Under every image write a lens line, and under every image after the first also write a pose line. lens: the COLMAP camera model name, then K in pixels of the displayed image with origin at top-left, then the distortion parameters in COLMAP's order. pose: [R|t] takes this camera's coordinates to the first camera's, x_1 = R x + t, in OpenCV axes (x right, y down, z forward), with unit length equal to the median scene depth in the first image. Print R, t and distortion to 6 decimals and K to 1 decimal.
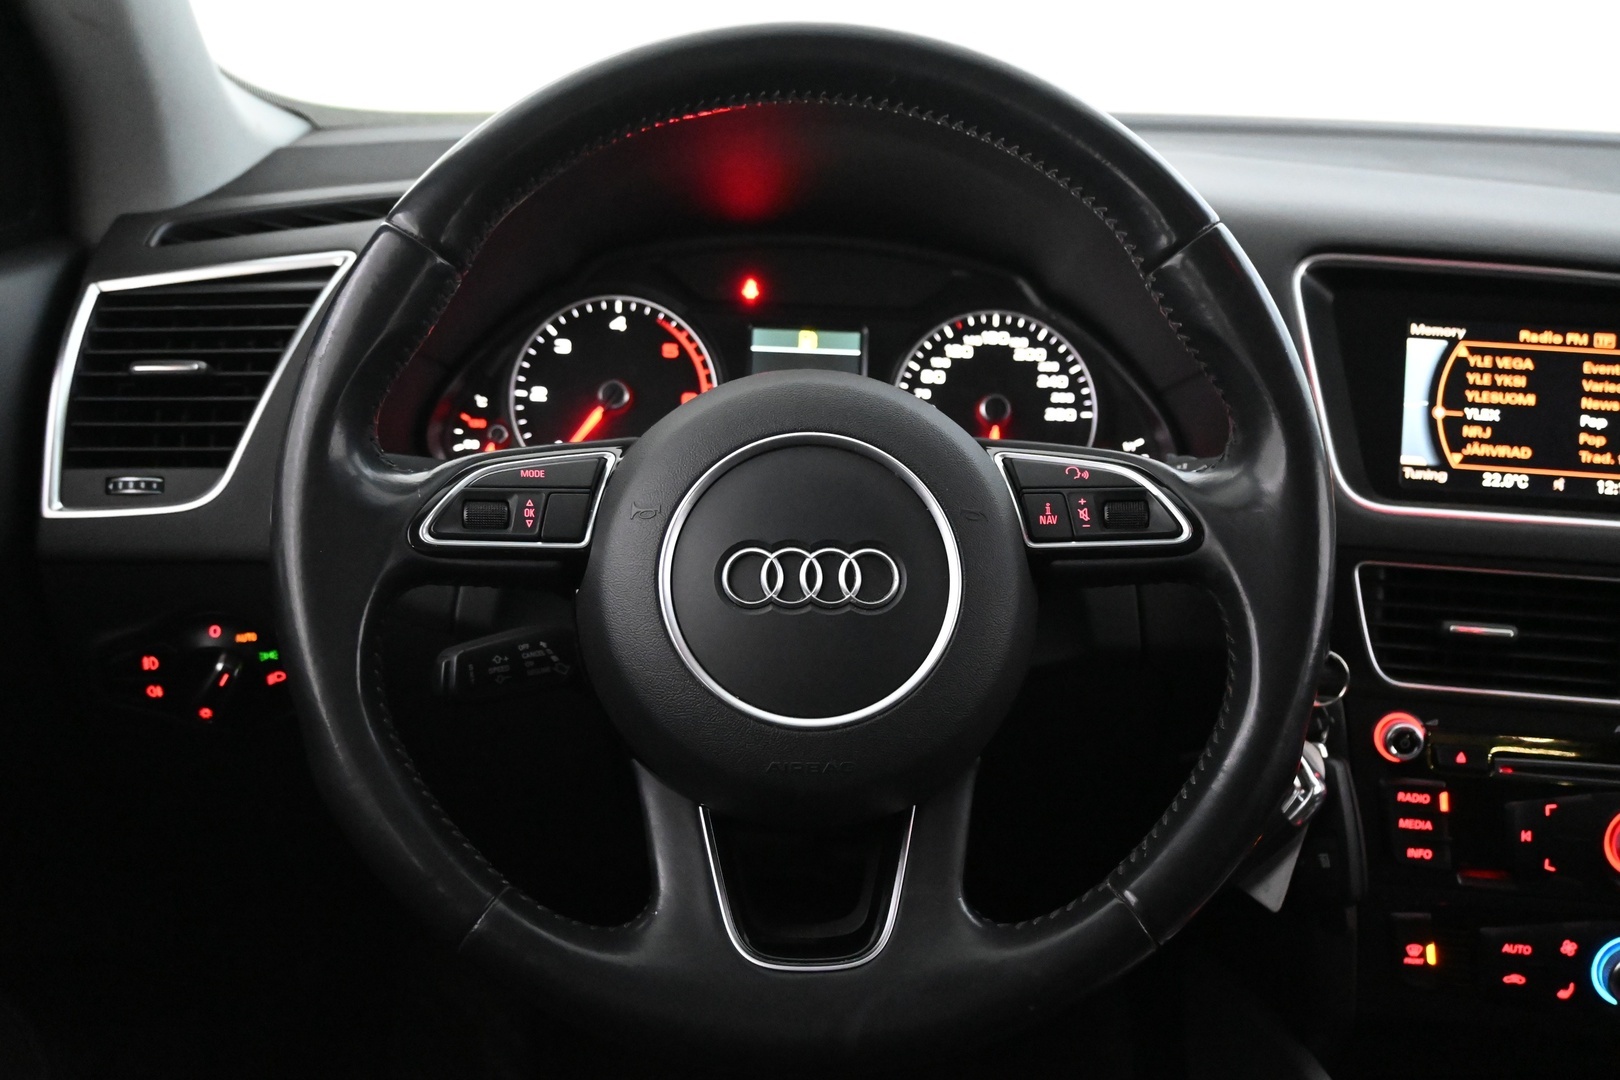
lens RADIAL K [[1617.4, 0, 810.0], [0, 1617.4, 540.0], [0, 0, 1]] dist [0.003439, -0.010133]
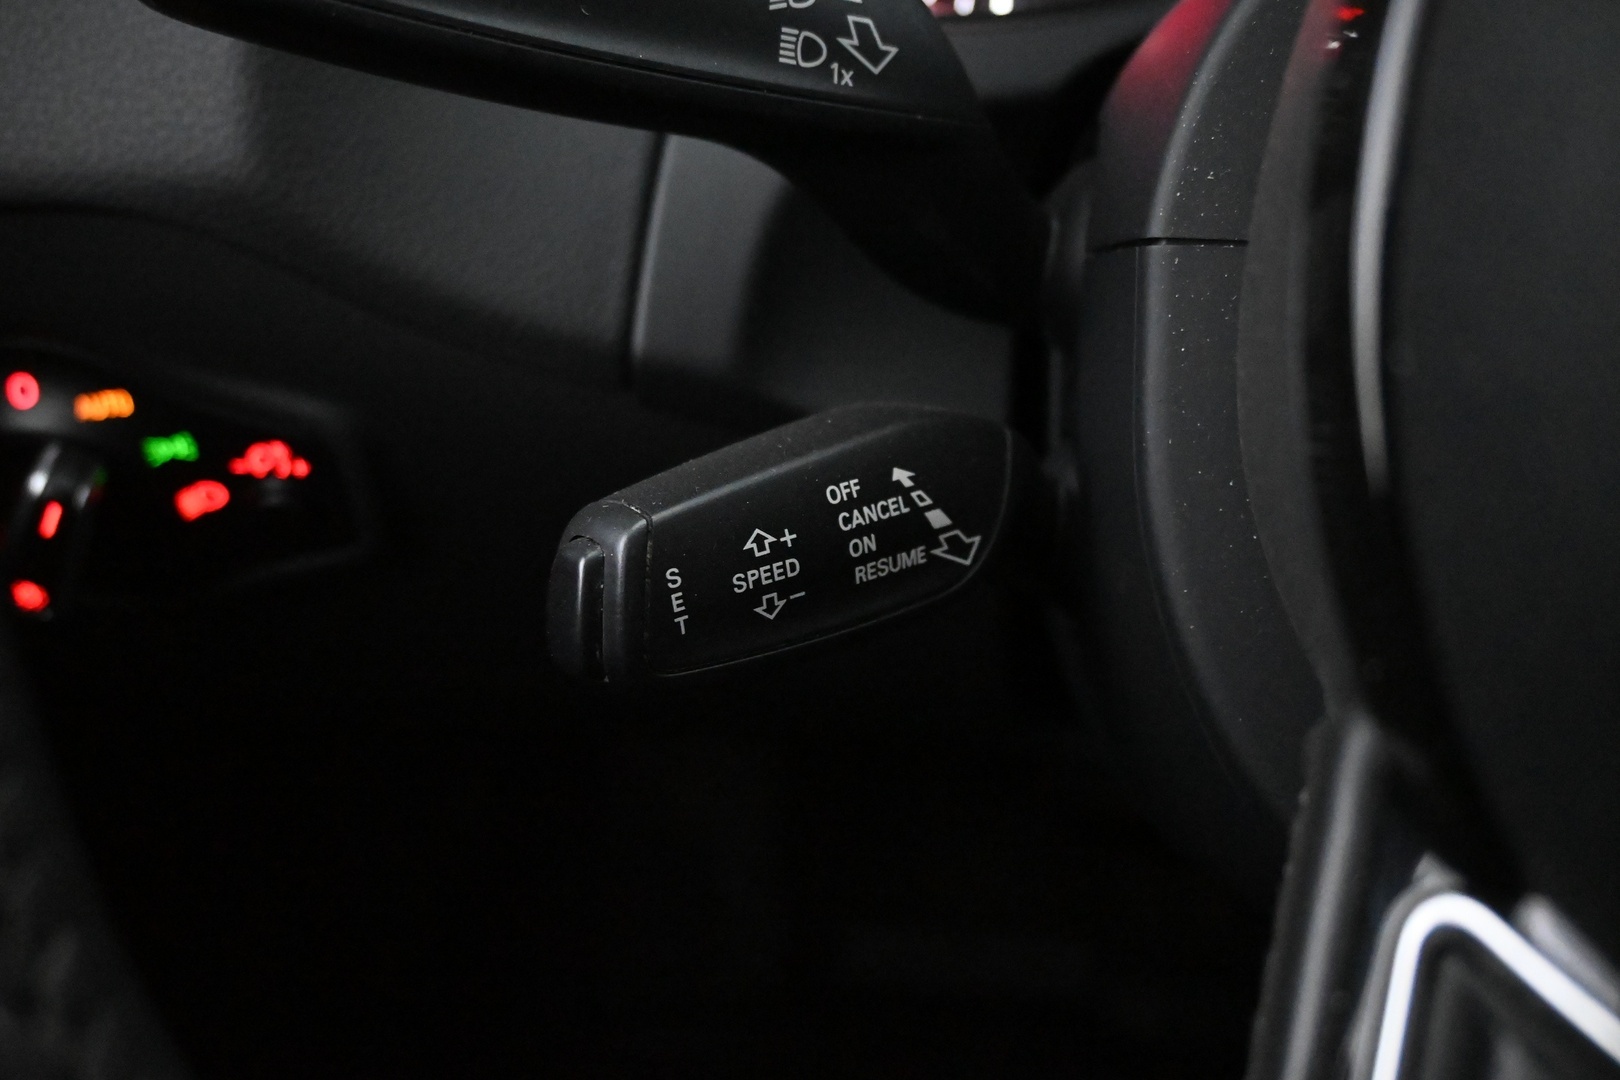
lens RADIAL K [[1495.5, 0, 810.0], [0, 1495.5, 540.0], [0, 0, 1]] dist [0.004592, 0.003579]
pose [[0.991364, 0.018232, -0.129867, -0.145181], [0.015982, 0.966109, 0.257638, 0.002360], [0.130163, -0.257488, 0.957475, 0.721362]]
